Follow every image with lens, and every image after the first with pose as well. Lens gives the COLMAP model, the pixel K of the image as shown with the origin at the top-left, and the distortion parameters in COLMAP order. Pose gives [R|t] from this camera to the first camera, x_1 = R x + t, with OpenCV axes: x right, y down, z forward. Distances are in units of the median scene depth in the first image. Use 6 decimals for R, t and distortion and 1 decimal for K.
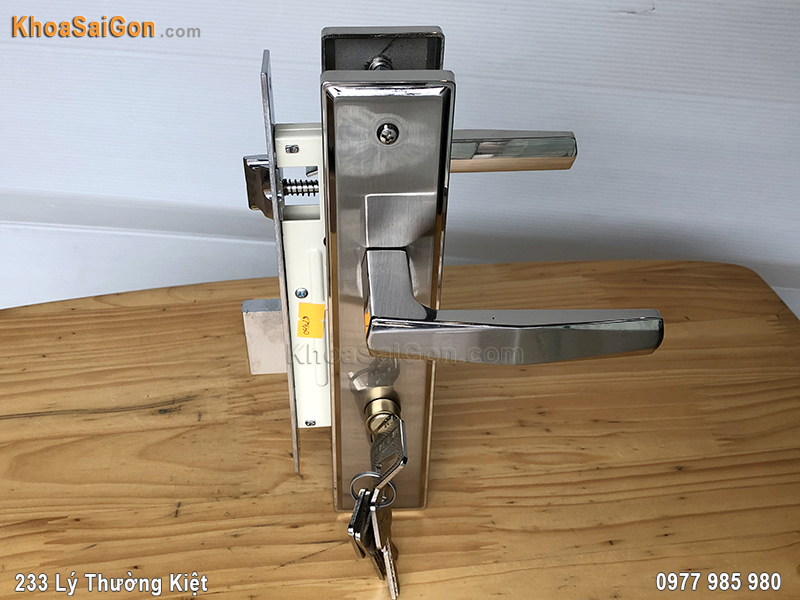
lens RADIAL K [[838.7, 0, 398.7], [0, 838.7, 288.9], [0, 0, 1]] dist [0.035694, -0.028100]
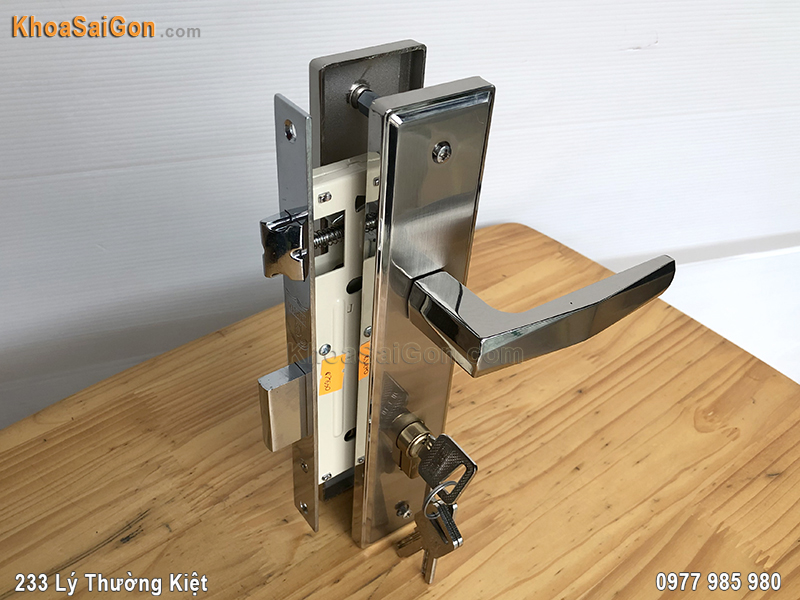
lens RADIAL K [[798.2, 0, 400.0], [0, 798.2, 300.0], [0, 0, 1]] dist [0.150757, -0.402020]
pose [[0.842531, -0.308499, 0.441555, -0.353835], [0.308342, 0.948374, 0.074249, -0.075828], [-0.441665, 0.073592, 0.894157, 0.079646]]
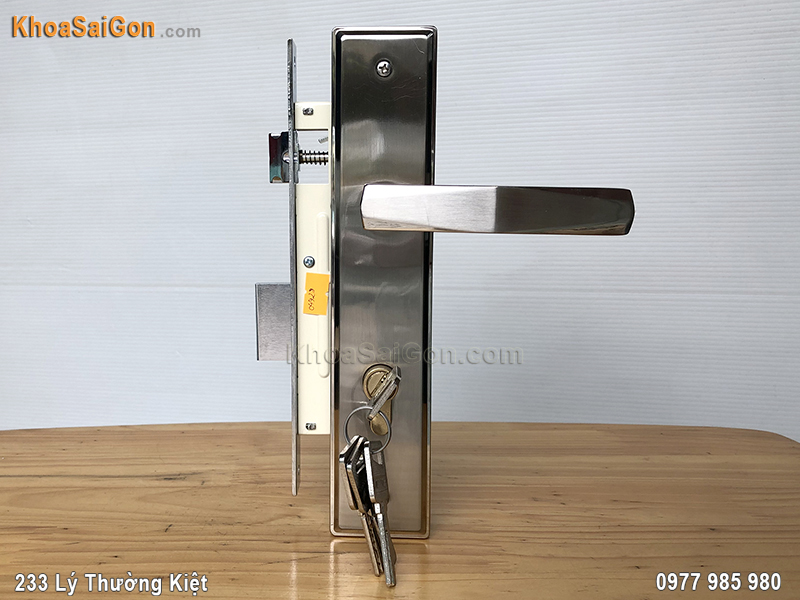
lens RADIAL K [[829.7, 0, 360.9], [0, 829.7, 300.0], [0, 0, 1]] dist [0.021544, 0.016580]
pose [[0.995685, -0.010120, -0.092245, 0.042685], [-0.039366, 0.854098, -0.518620, 0.491056], [0.084035, 0.520014, 0.850014, 0.076078]]
